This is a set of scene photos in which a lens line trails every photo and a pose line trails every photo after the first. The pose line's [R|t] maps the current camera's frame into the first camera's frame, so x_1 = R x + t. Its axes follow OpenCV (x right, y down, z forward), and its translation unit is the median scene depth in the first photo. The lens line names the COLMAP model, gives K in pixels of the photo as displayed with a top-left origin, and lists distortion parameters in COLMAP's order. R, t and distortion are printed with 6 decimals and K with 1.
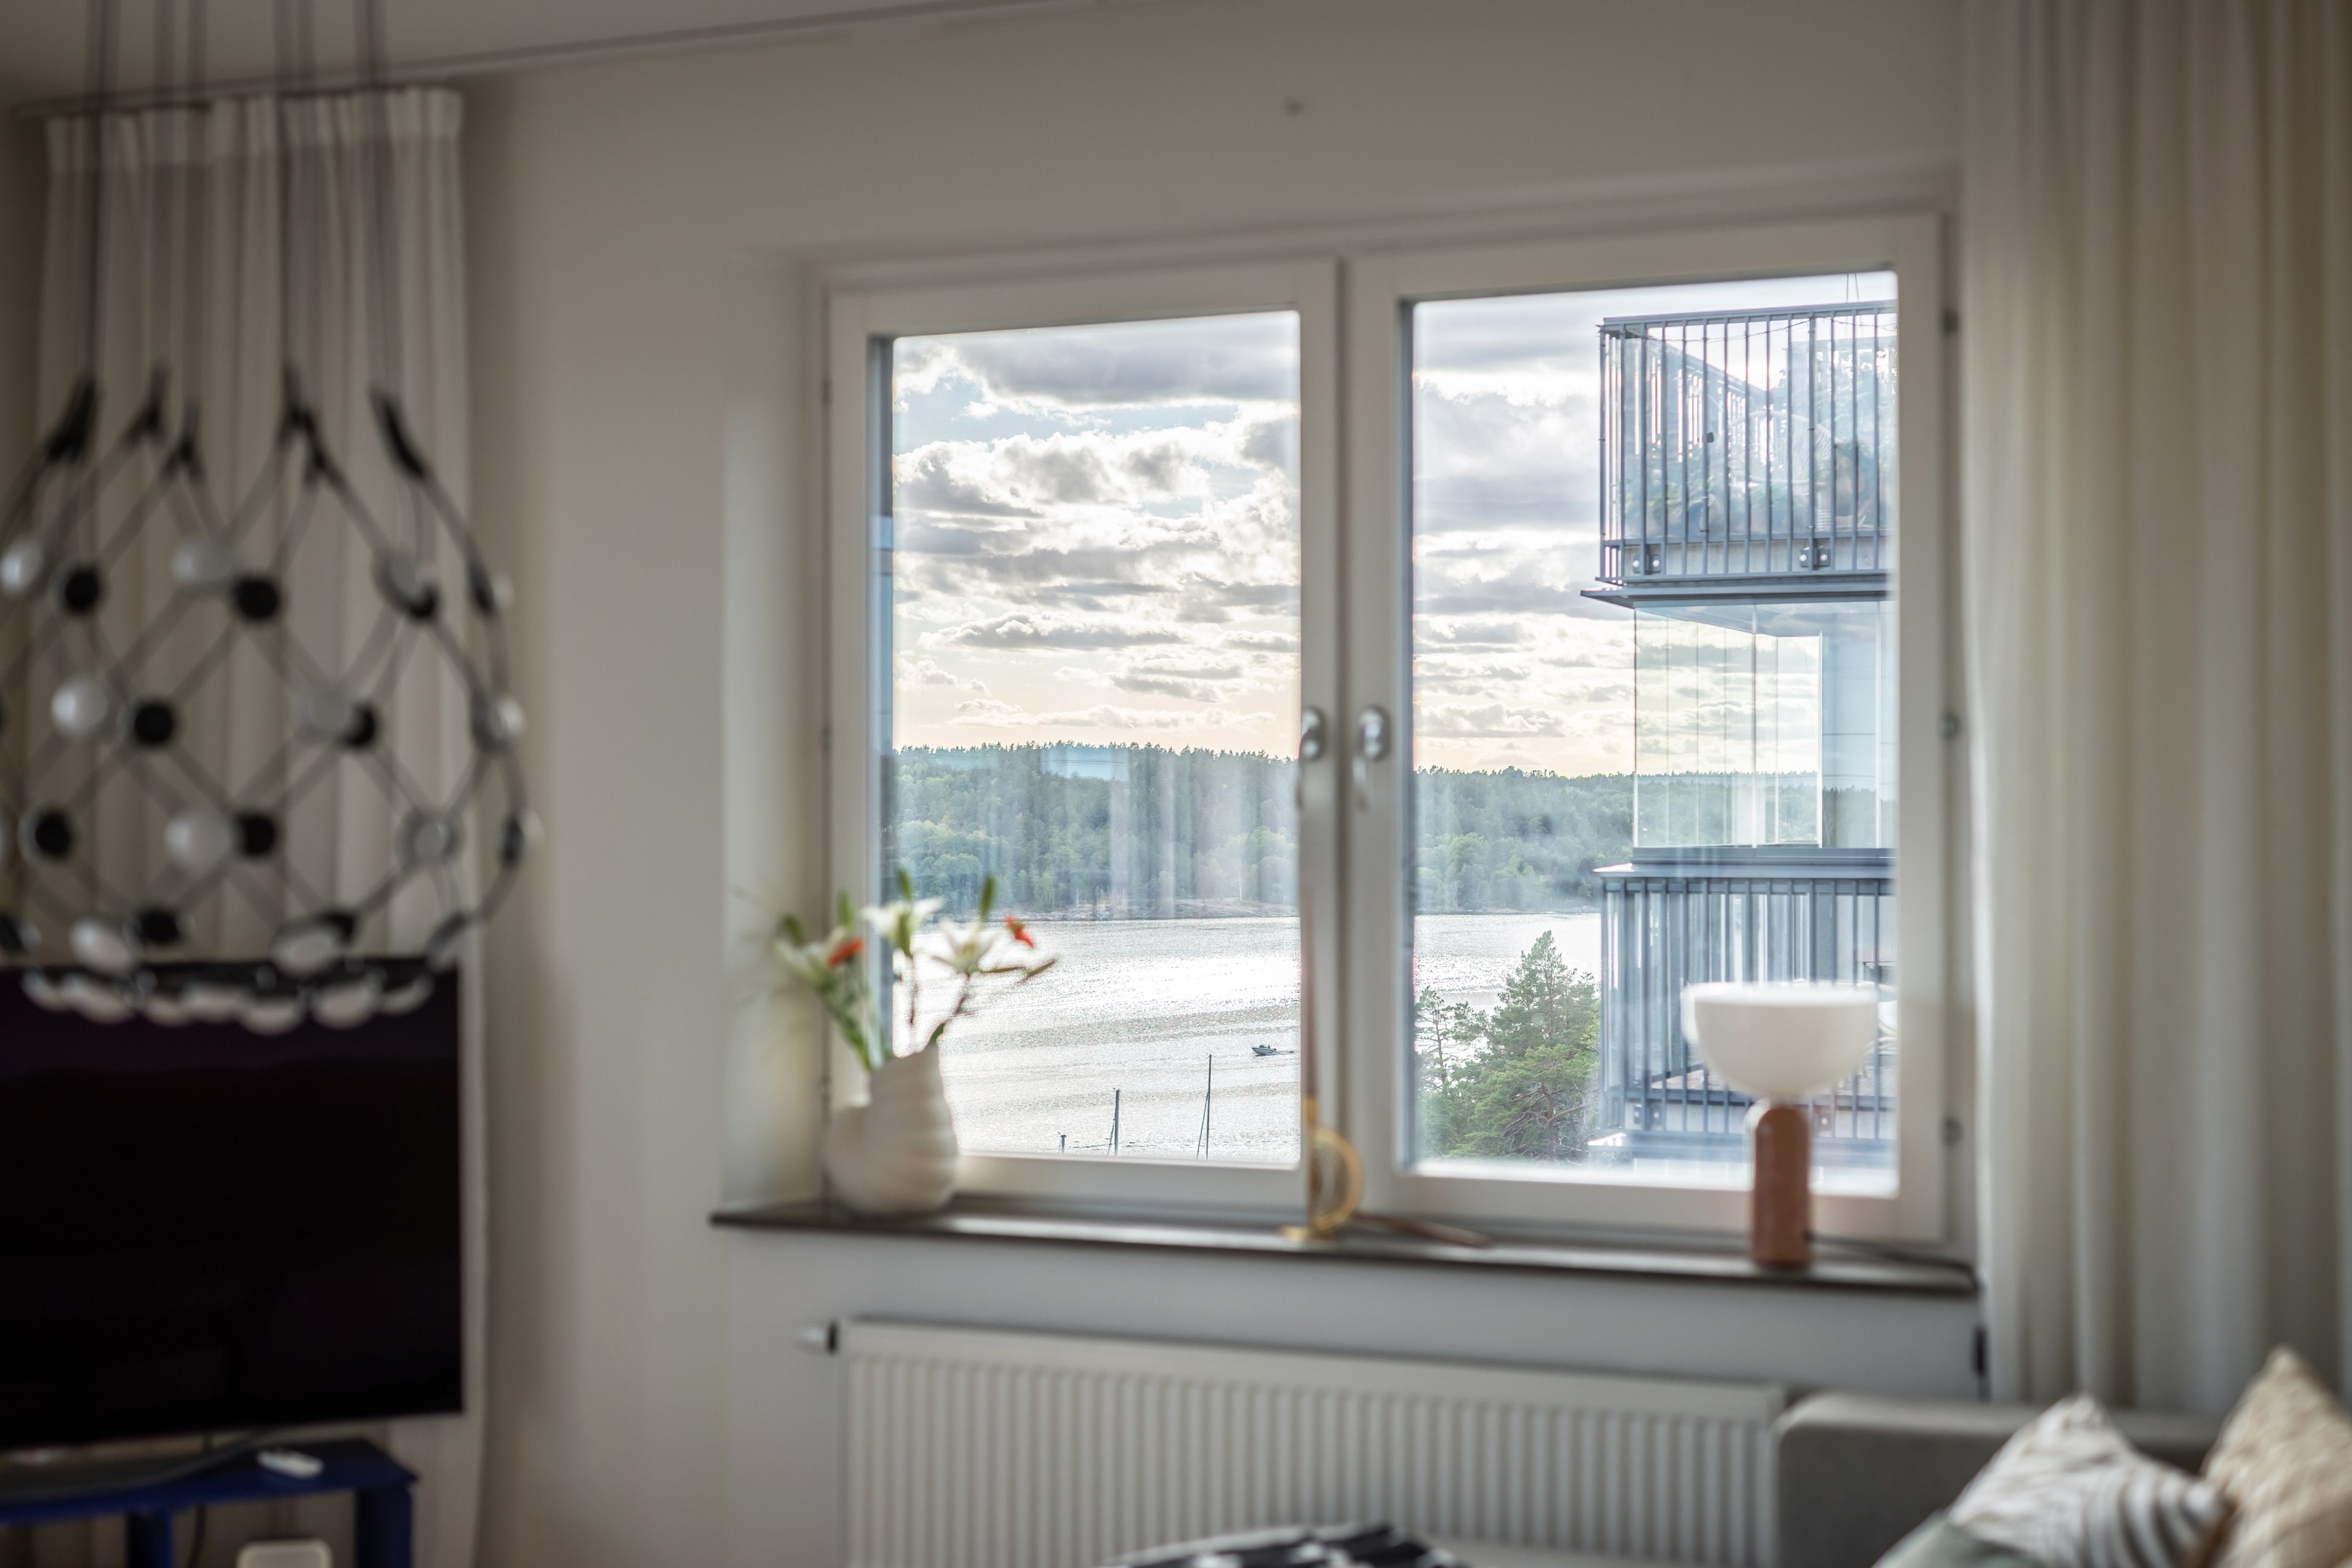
lens RADIAL K [[3294.5, 0, 1188.9], [0, 3294.5, 799.6], [0, 0, 1]] dist [-0.005503, 0.000000]
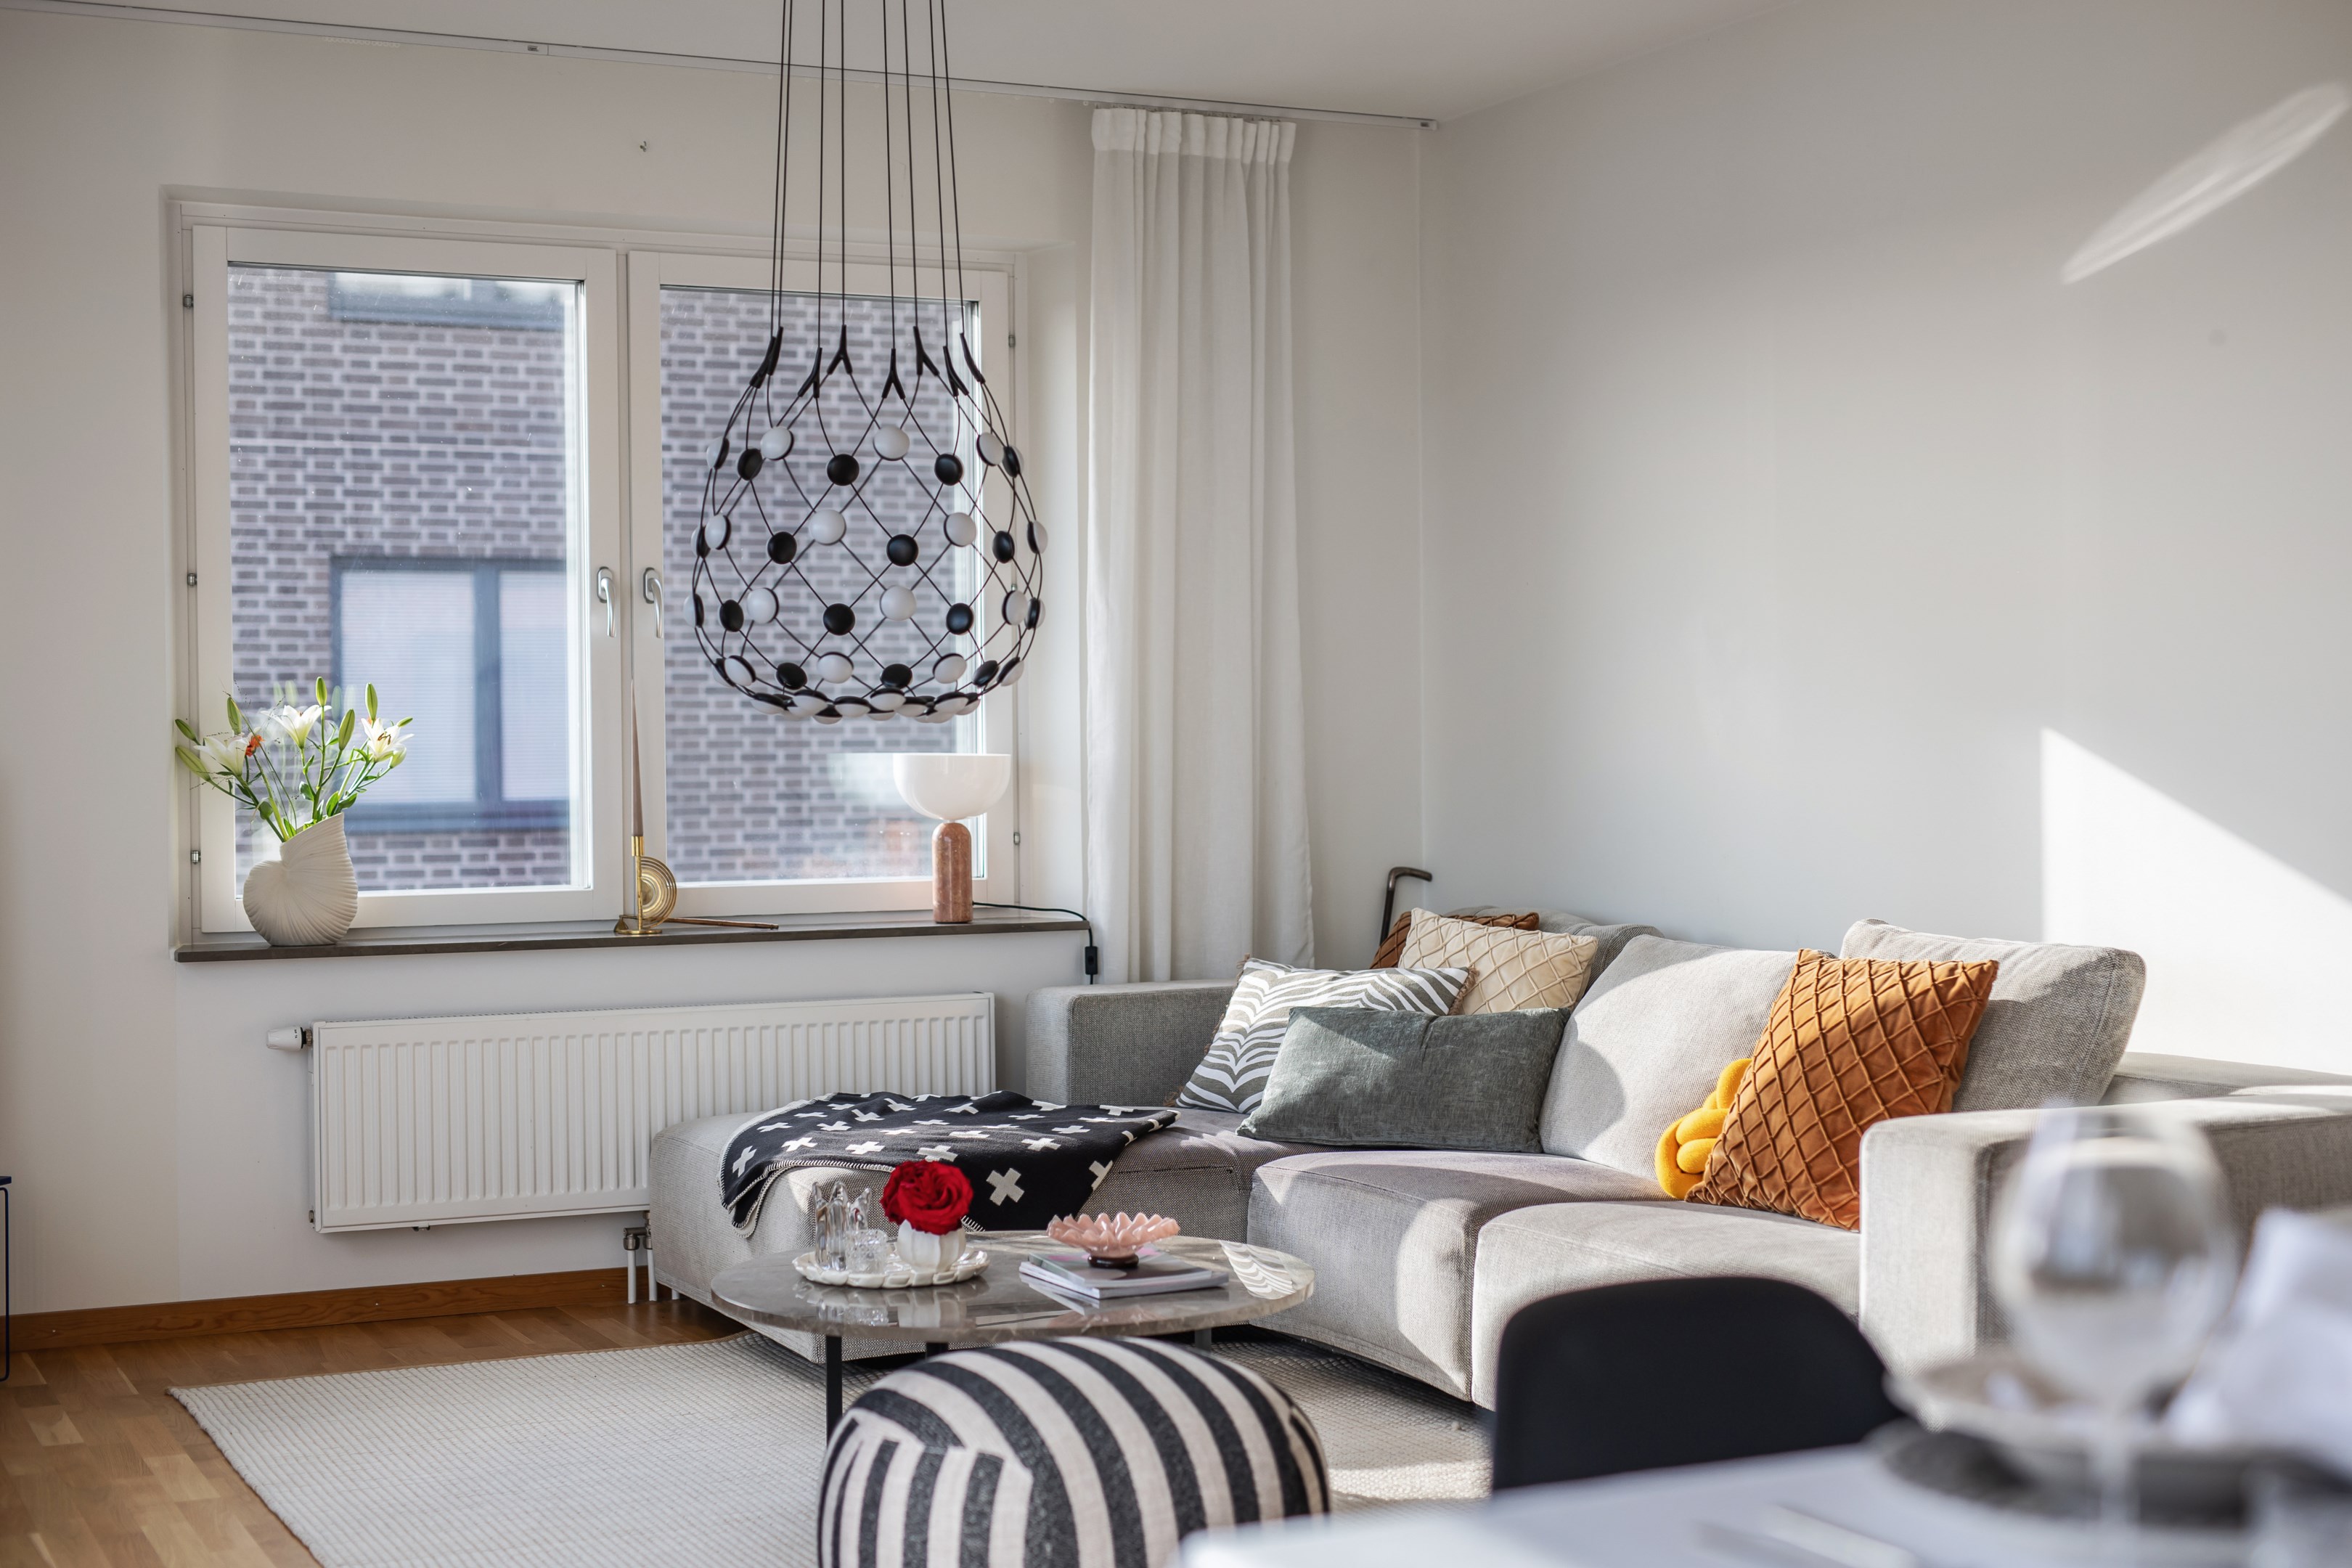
lens RADIAL K [[3294.5, 0, 1162.1], [0, 3294.5, 766.5], [0, 0, 1]] dist [-0.005503, 0.000000]
pose [[0.648874, -0.011252, 0.760813, -0.850920], [0.004084, 0.999928, 0.011305, 0.041236], [-0.760885, -0.004229, 0.648873, -0.099435]]
